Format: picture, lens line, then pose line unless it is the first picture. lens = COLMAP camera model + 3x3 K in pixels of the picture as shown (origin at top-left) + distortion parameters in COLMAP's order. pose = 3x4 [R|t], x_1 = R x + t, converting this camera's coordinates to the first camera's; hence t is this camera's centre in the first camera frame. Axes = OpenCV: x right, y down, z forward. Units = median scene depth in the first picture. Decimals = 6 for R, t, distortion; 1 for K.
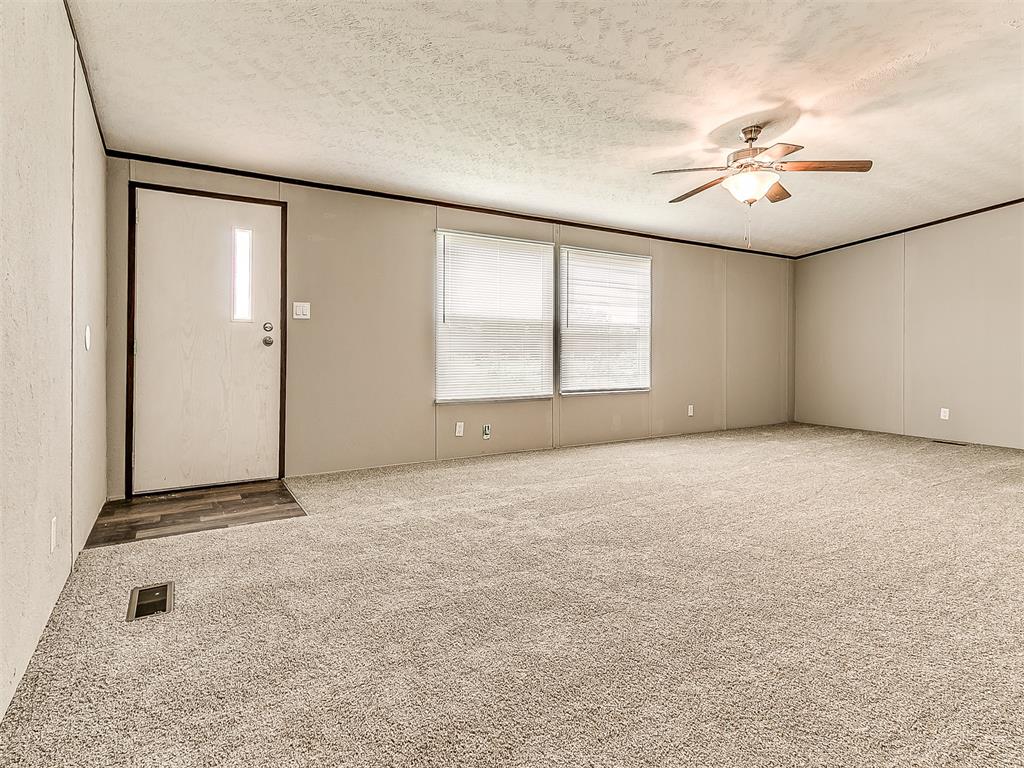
lens RADIAL K [[515.0, 0, 451.5], [0, 515.0, 344.5], [0, 0, 1]] dist [-0.002892, -0.001279]
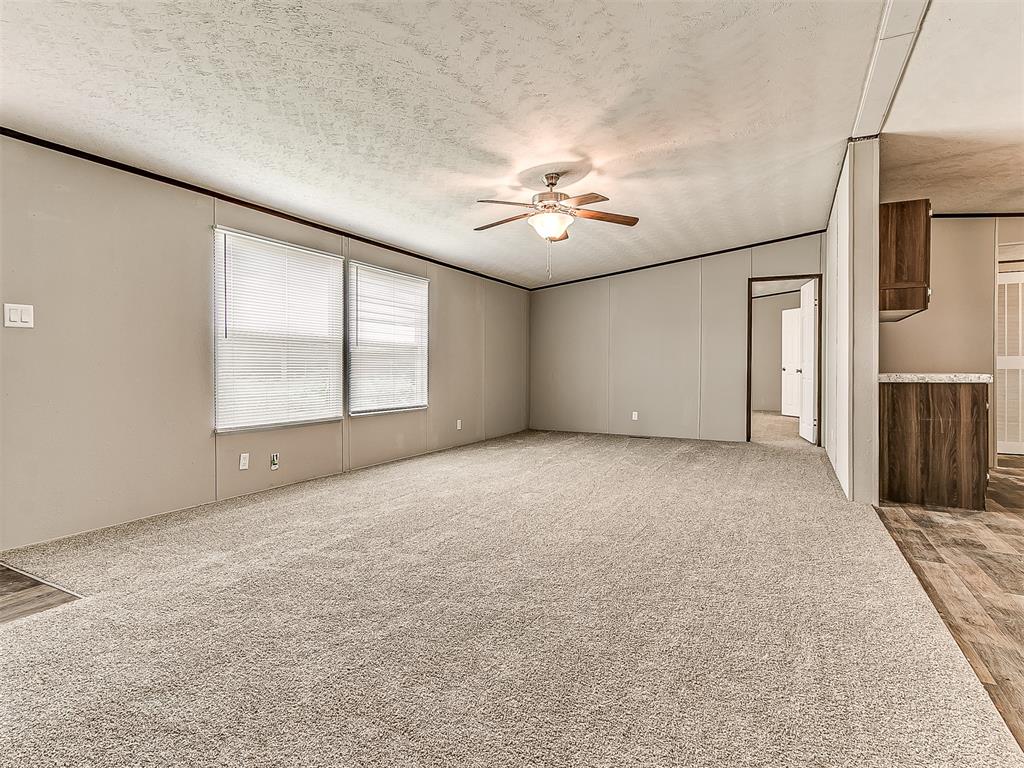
lens RADIAL K [[529.5, 0, 465.6], [0, 529.5, 372.2], [0, 0, 1]] dist [-0.002574, -0.001650]
pose [[0.861673, -0.007429, 0.507410, -0.162110], [-0.001039, 0.999865, 0.016403, -0.000474], [-0.507463, -0.014661, 0.861549, 0.068596]]
